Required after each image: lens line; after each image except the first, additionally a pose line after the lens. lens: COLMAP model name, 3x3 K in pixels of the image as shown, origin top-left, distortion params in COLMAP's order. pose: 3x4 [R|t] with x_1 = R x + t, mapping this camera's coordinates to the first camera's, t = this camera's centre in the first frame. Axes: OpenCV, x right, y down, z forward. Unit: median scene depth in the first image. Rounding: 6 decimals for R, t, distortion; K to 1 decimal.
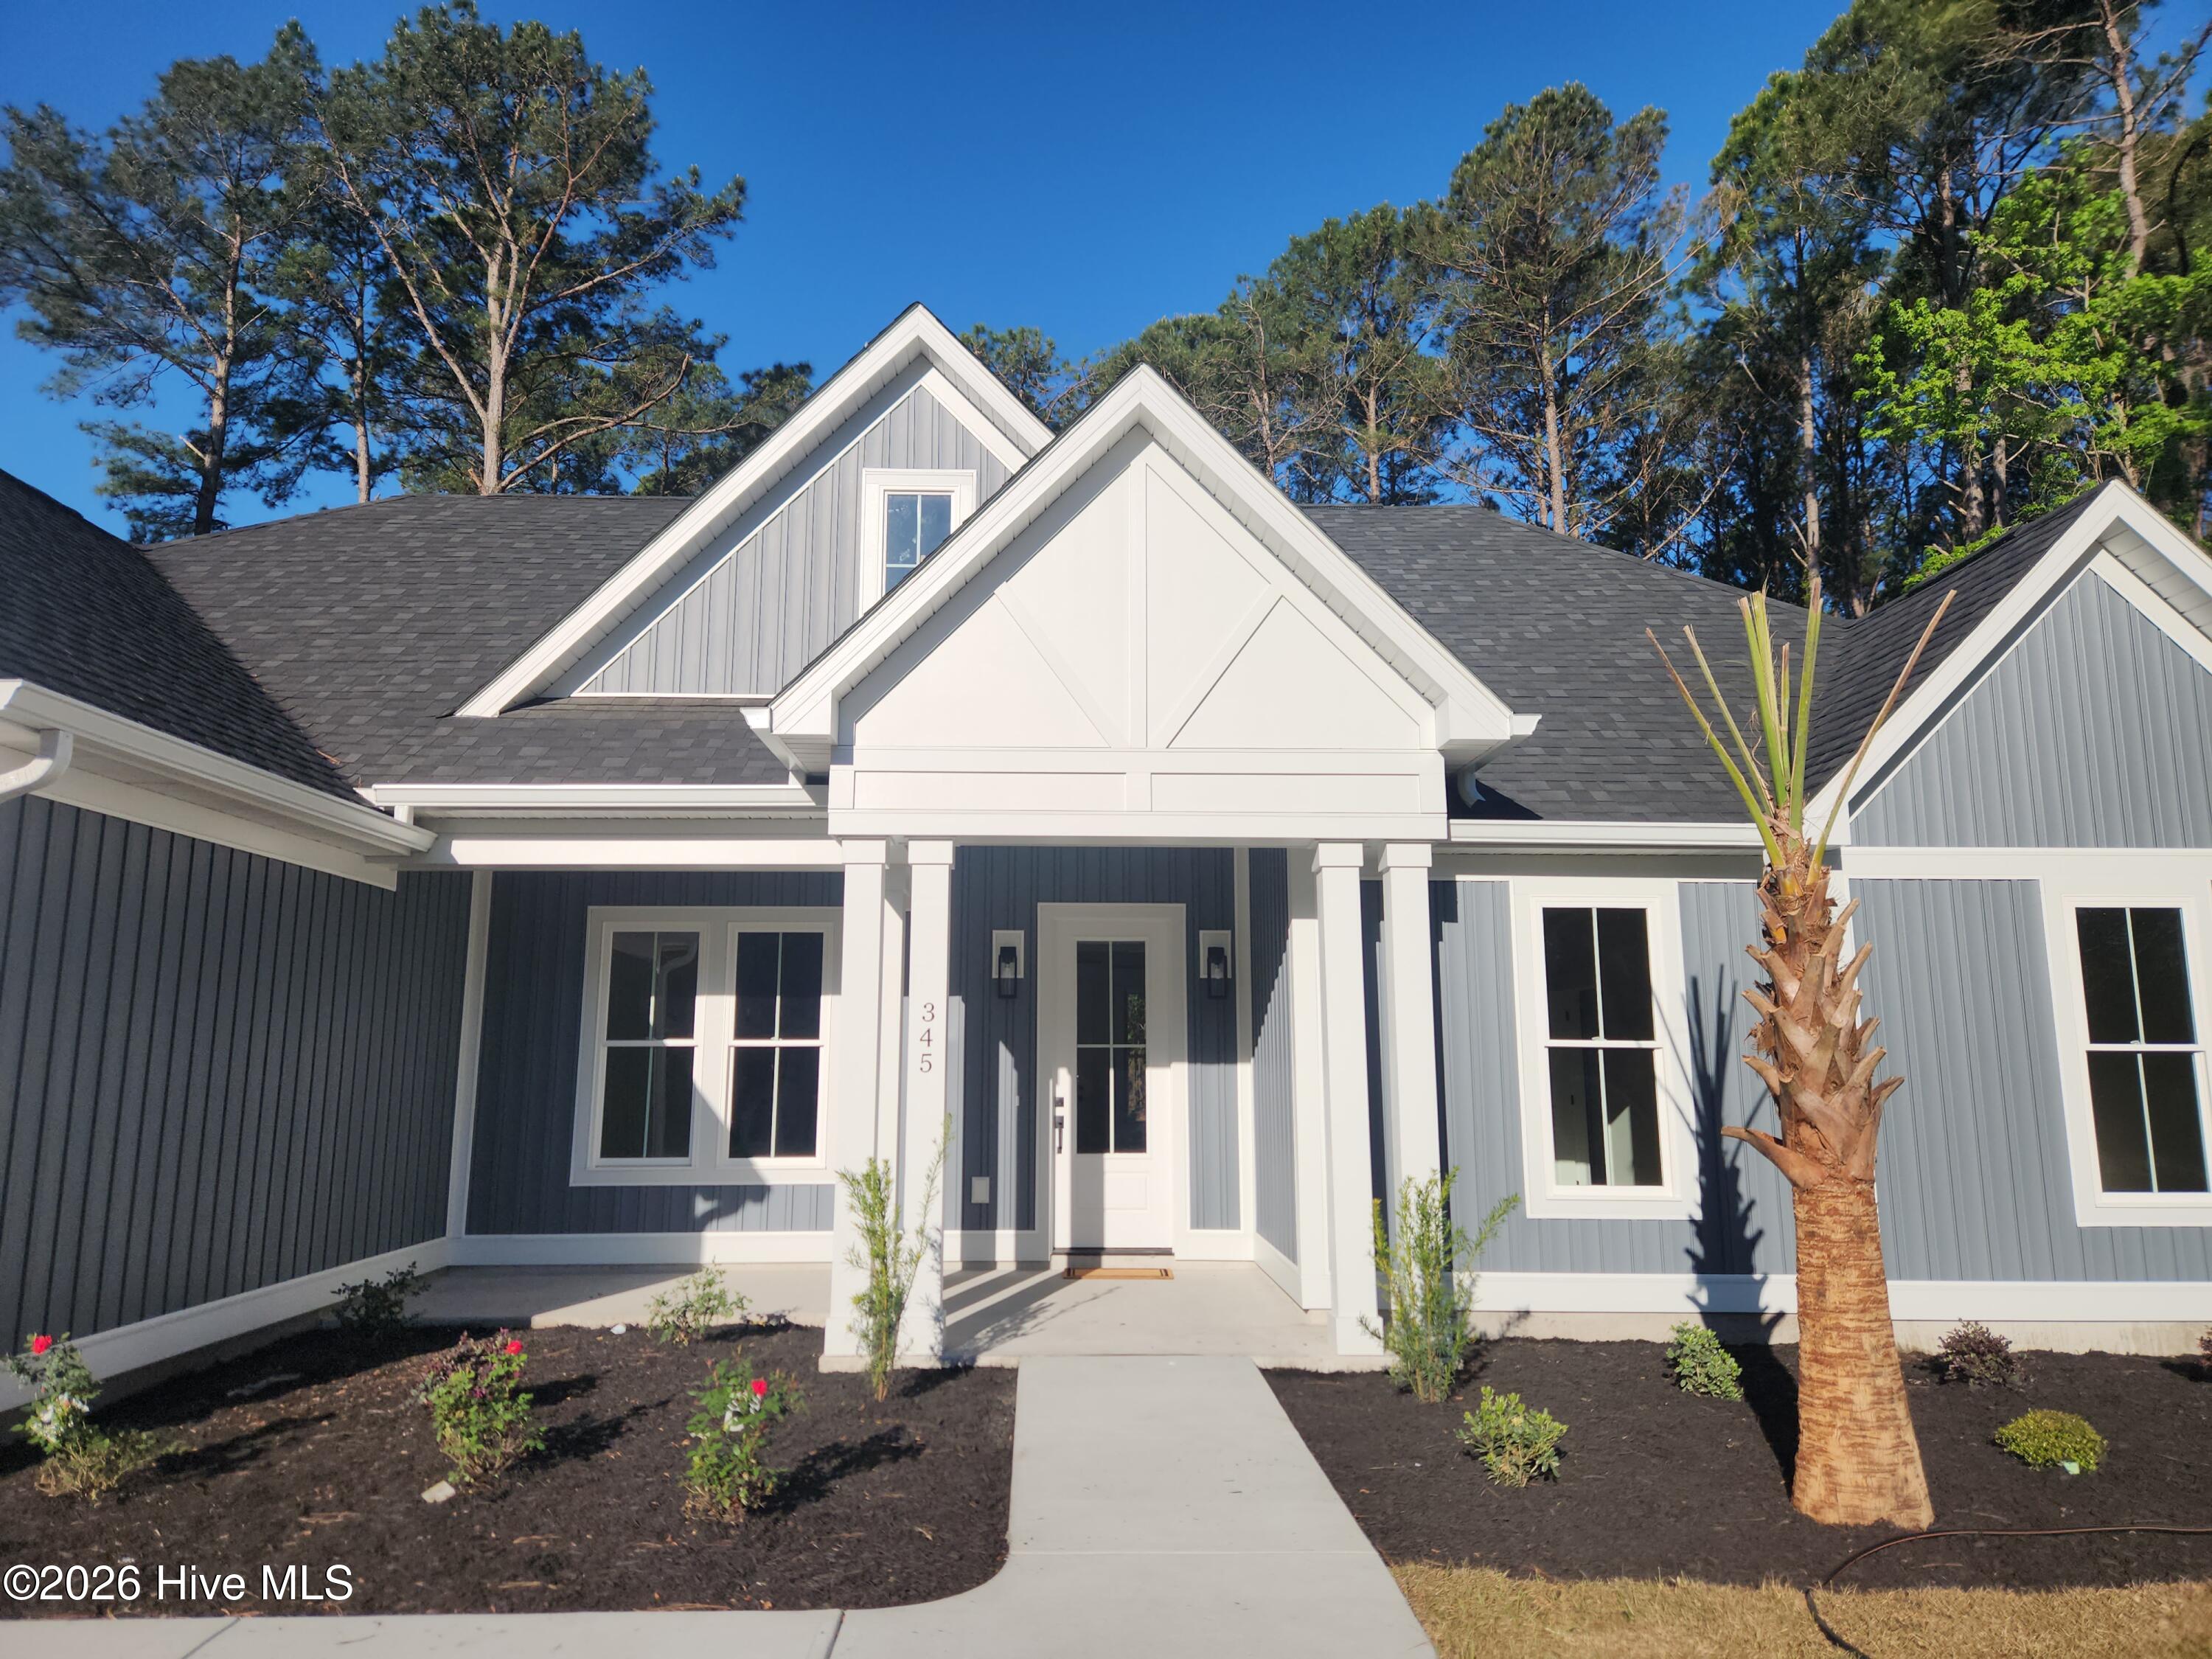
lens RADIAL K [[1473.1, 0, 1082.4], [0, 1473.1, 819.4], [0, 0, 1]] dist [0.071202, -0.059866]
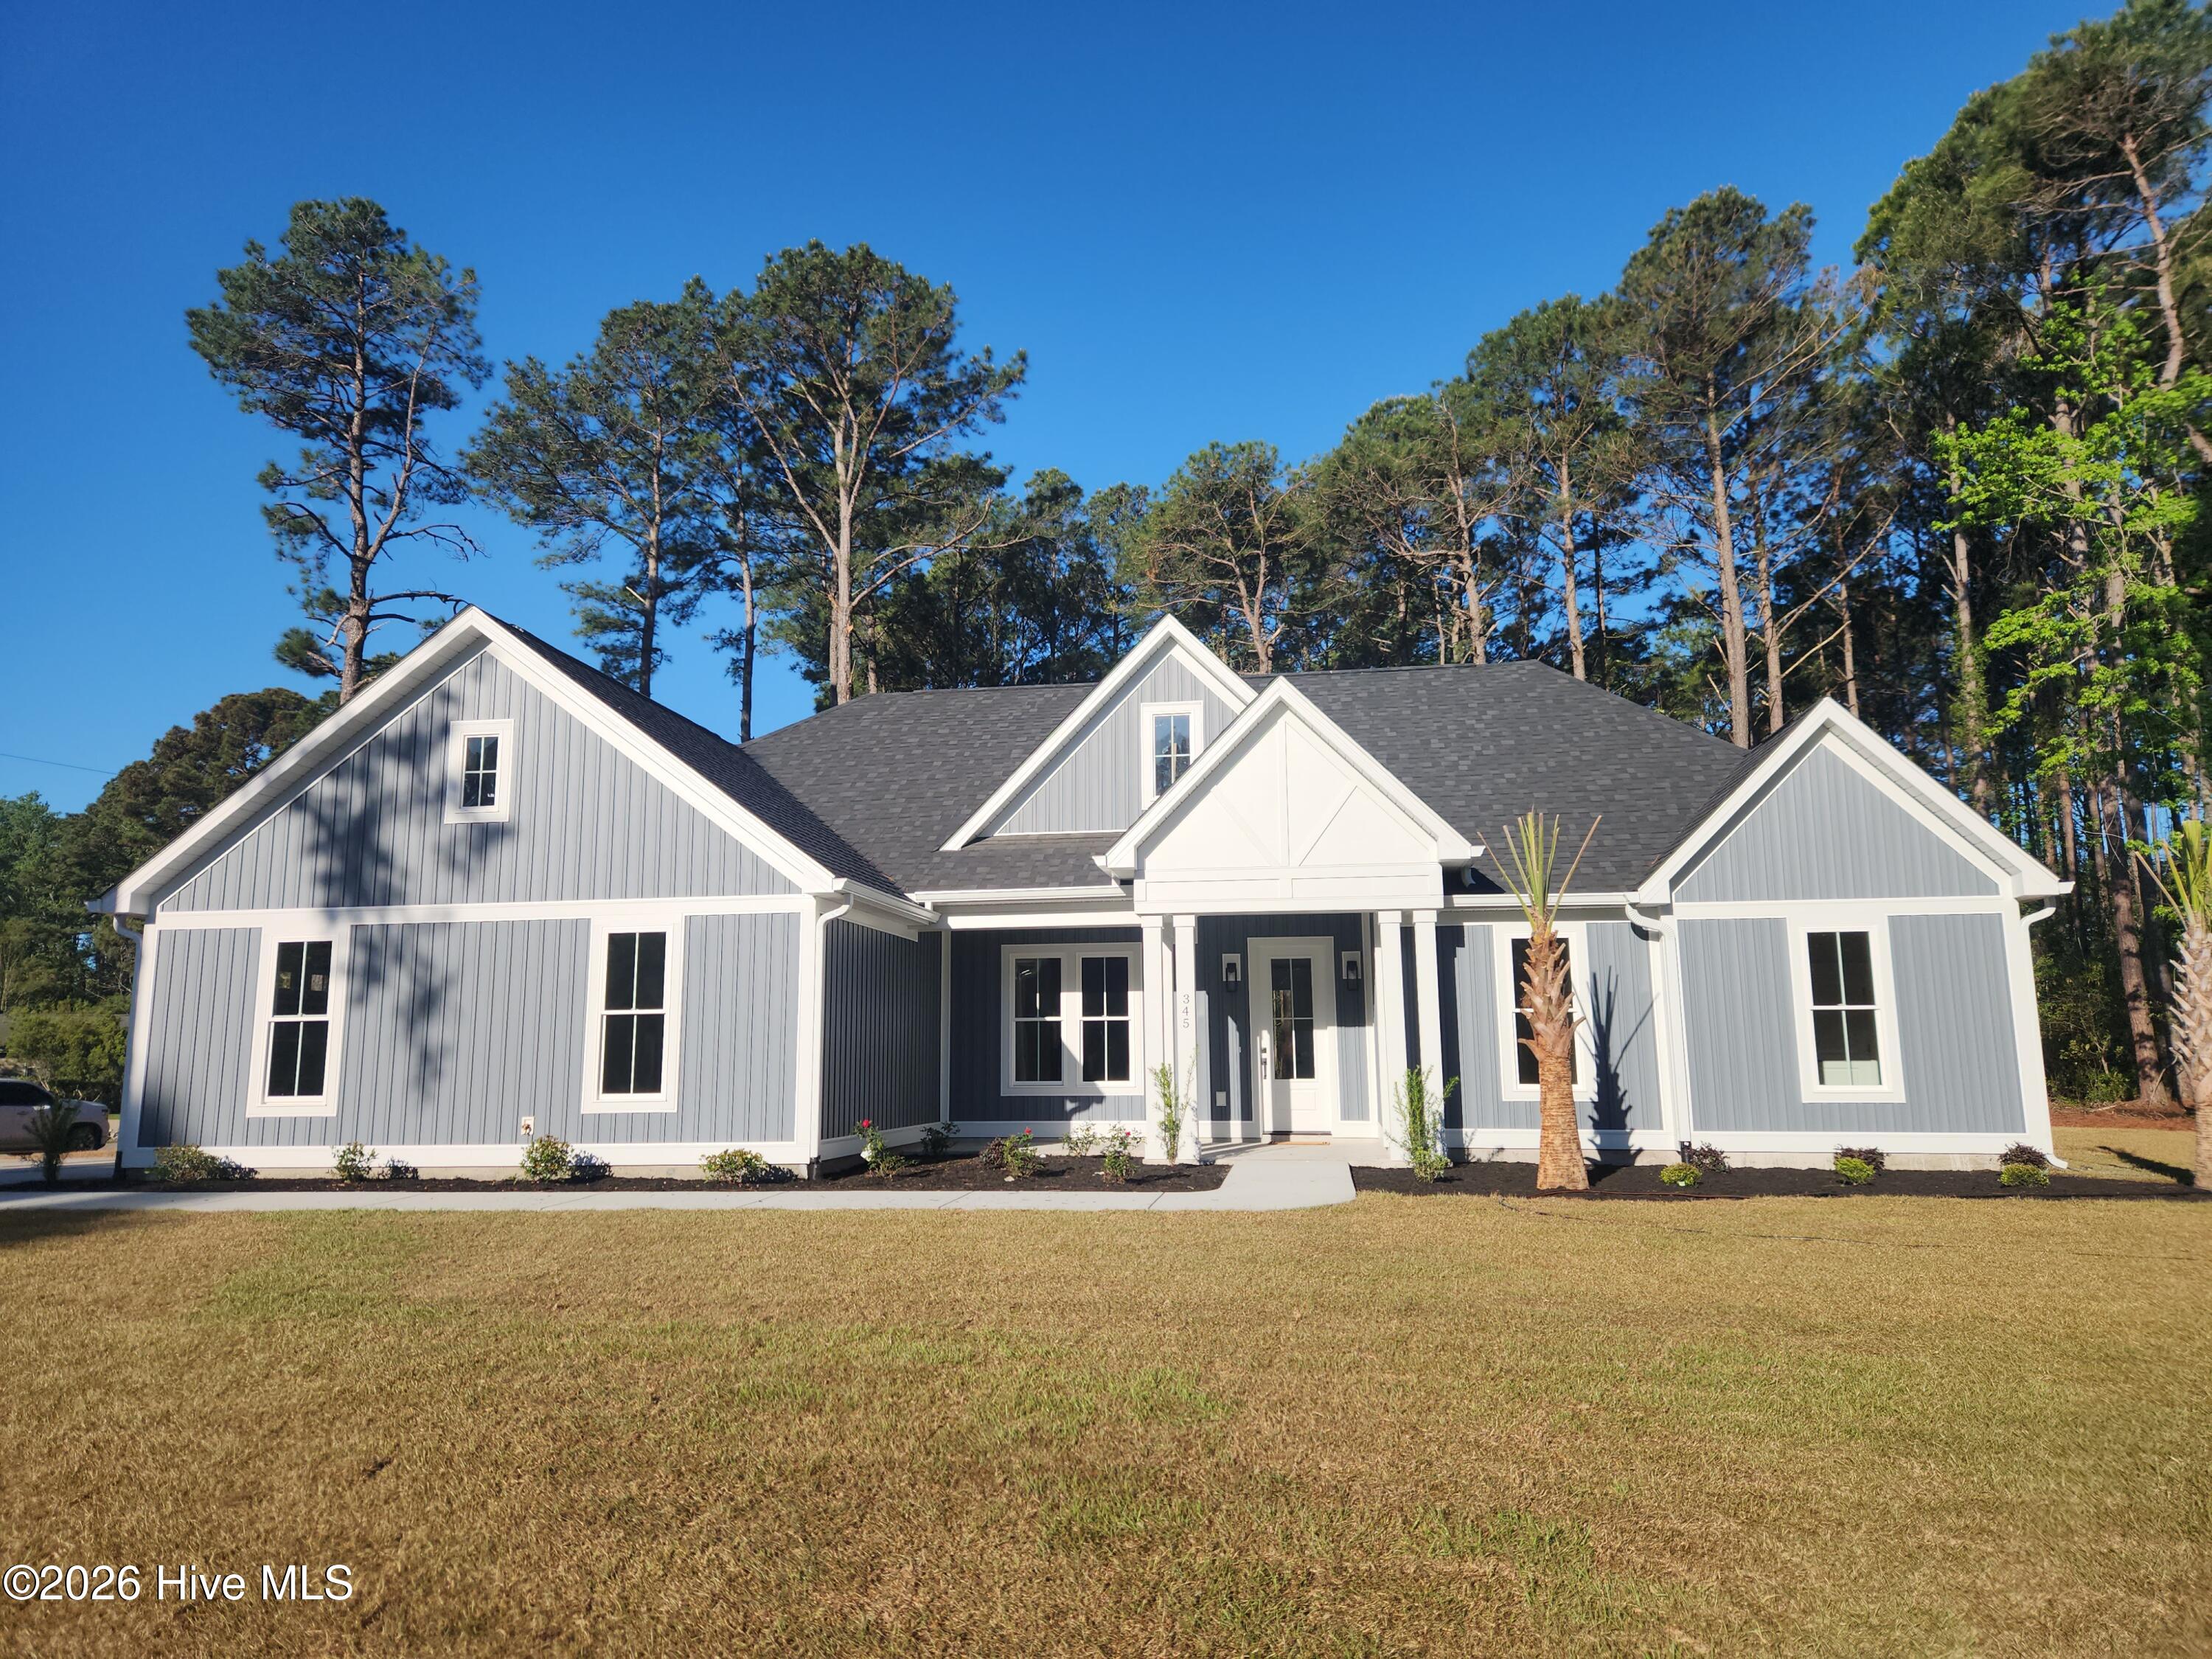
lens RADIAL K [[1473.1, 0, 1080.1], [0, 1473.1, 835.3], [0, 0, 1]] dist [0.071202, -0.059866]
pose [[0.983310, -0.036983, -0.178141, 0.092855], [0.039207, 0.999191, 0.008981, -0.090328], [0.177664, -0.015815, 0.983964, -0.778844]]
